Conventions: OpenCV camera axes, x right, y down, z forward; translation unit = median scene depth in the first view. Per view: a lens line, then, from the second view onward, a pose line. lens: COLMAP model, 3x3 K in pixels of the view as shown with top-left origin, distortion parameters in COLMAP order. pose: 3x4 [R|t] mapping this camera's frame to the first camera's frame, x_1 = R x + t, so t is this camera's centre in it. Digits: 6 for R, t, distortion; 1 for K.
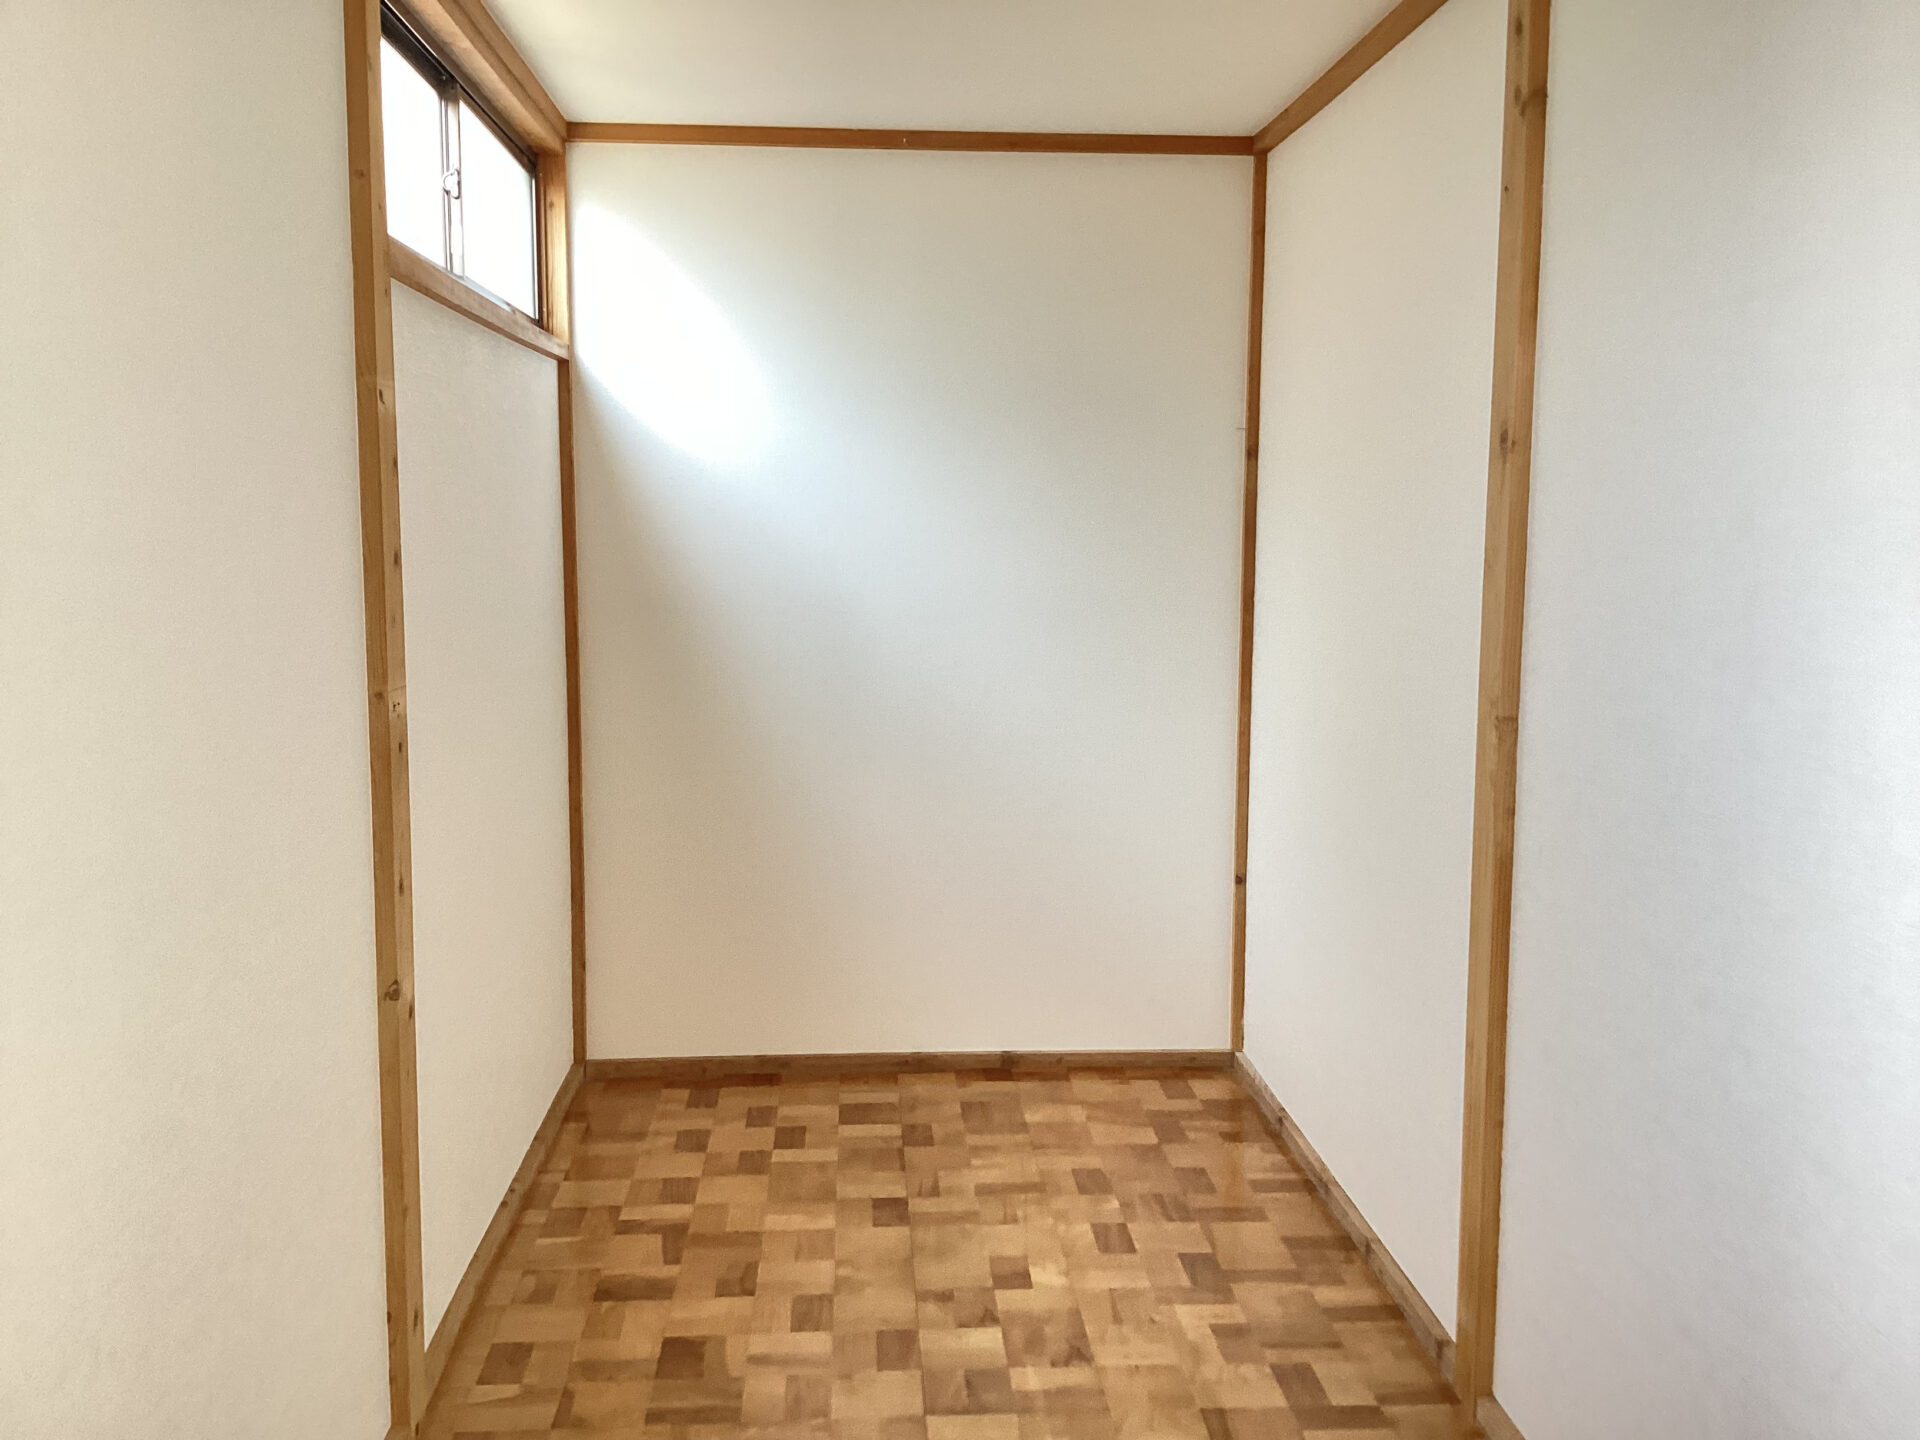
lens RADIAL K [[1781.2, 0, 960.0], [0, 1781.2, 720.0], [0, 0, 1]] dist [0.010369, -0.009042]
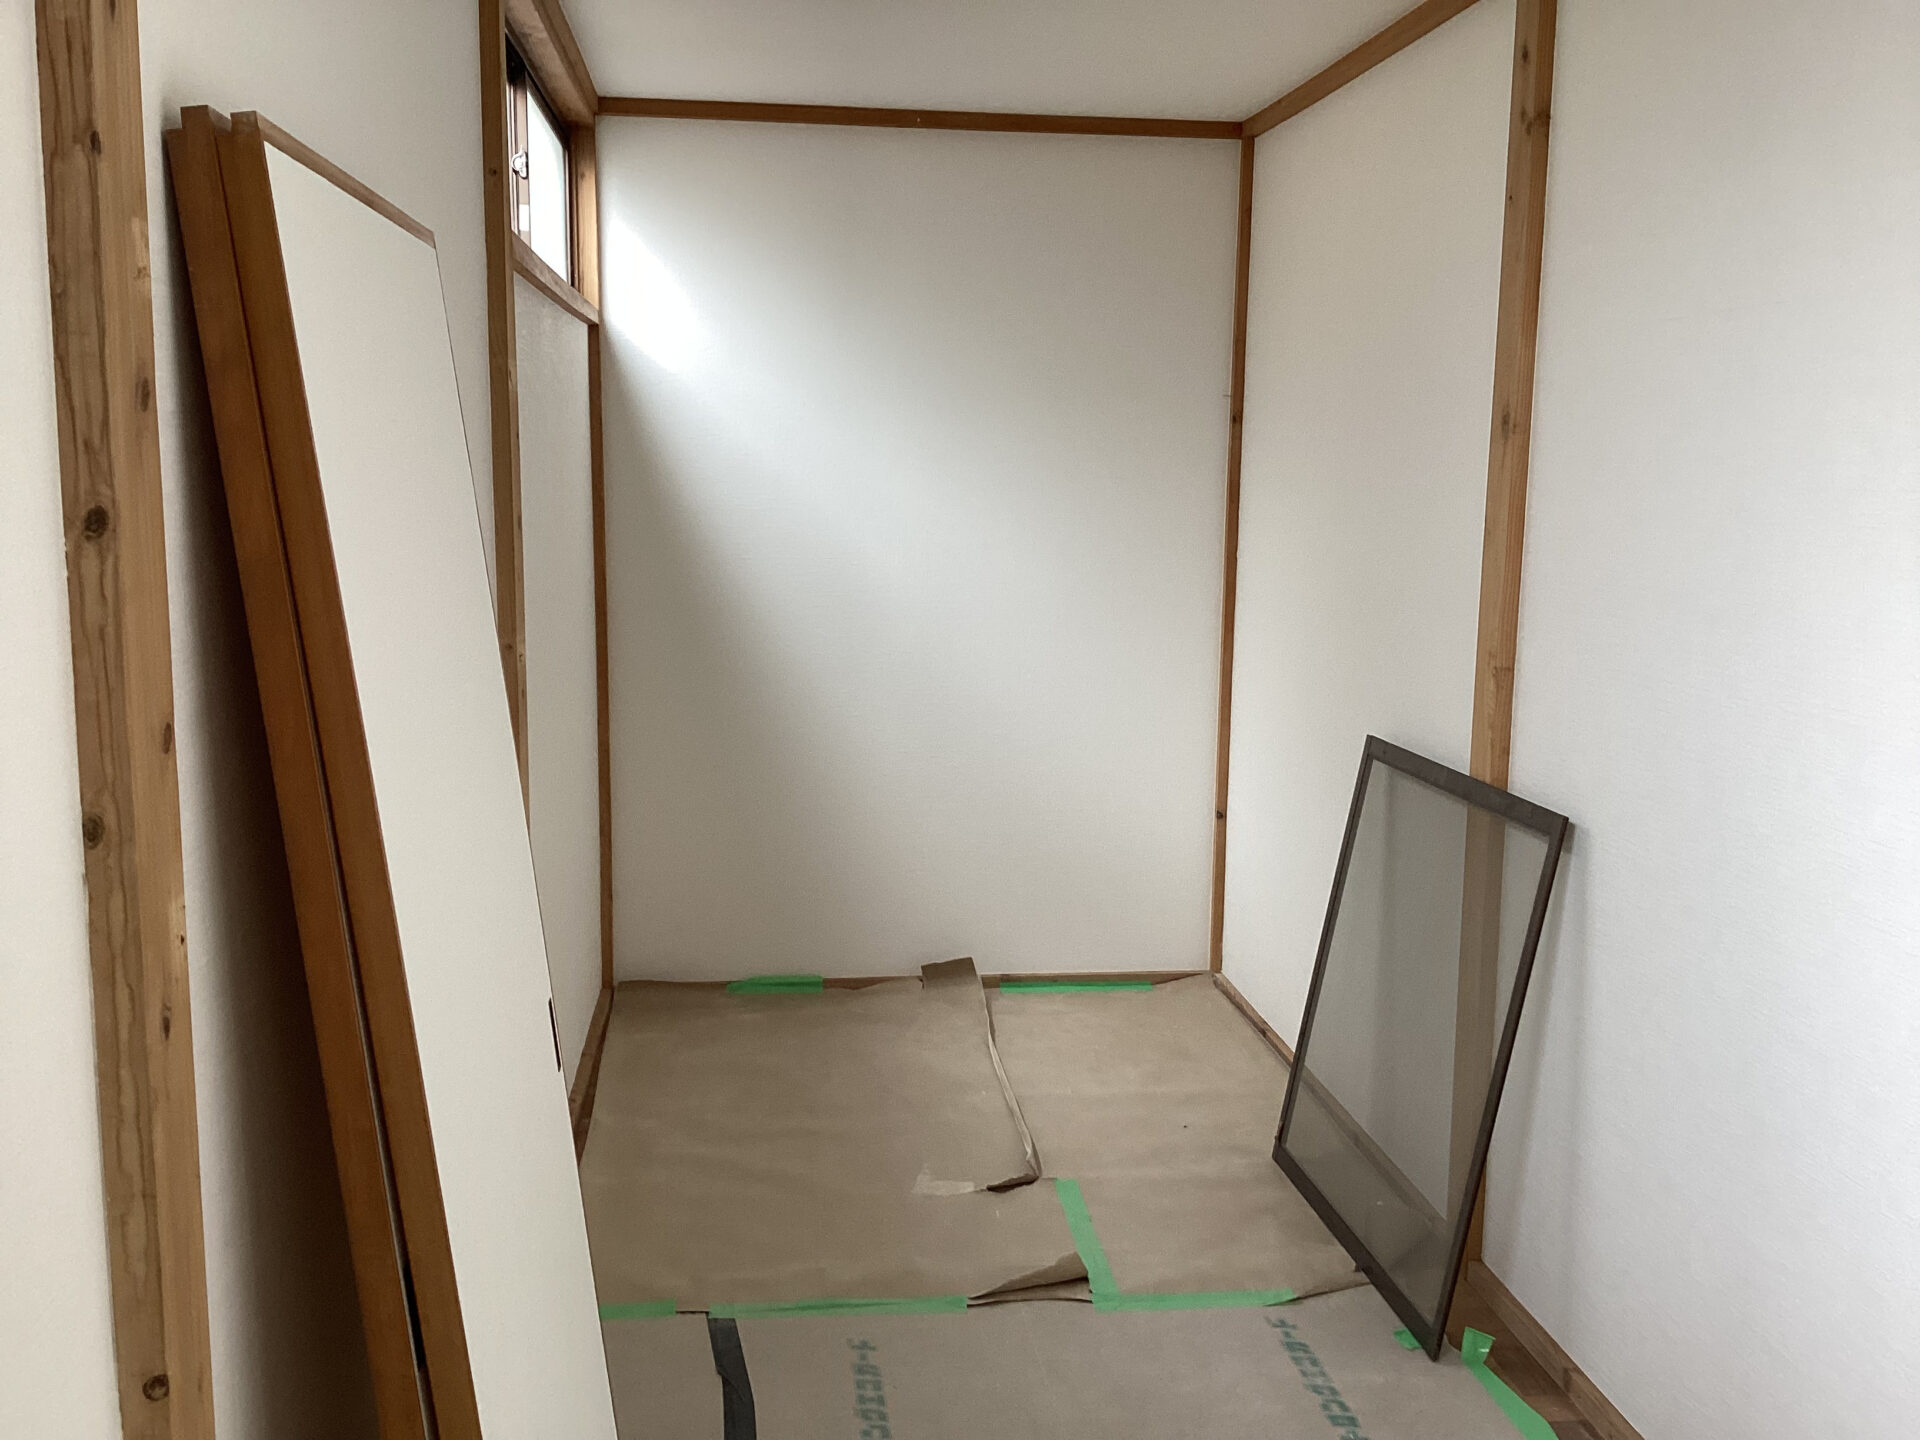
lens RADIAL K [[1781.2, 0, 960.0], [0, 1781.2, 720.0], [0, 0, 1]] dist [0.010369, -0.009042]
pose [[0.998396, -0.000413, 0.056618, -0.067558], [-0.001476, 0.999443, 0.033330, -0.003664], [-0.056600, -0.033360, 0.997839, -0.073765]]
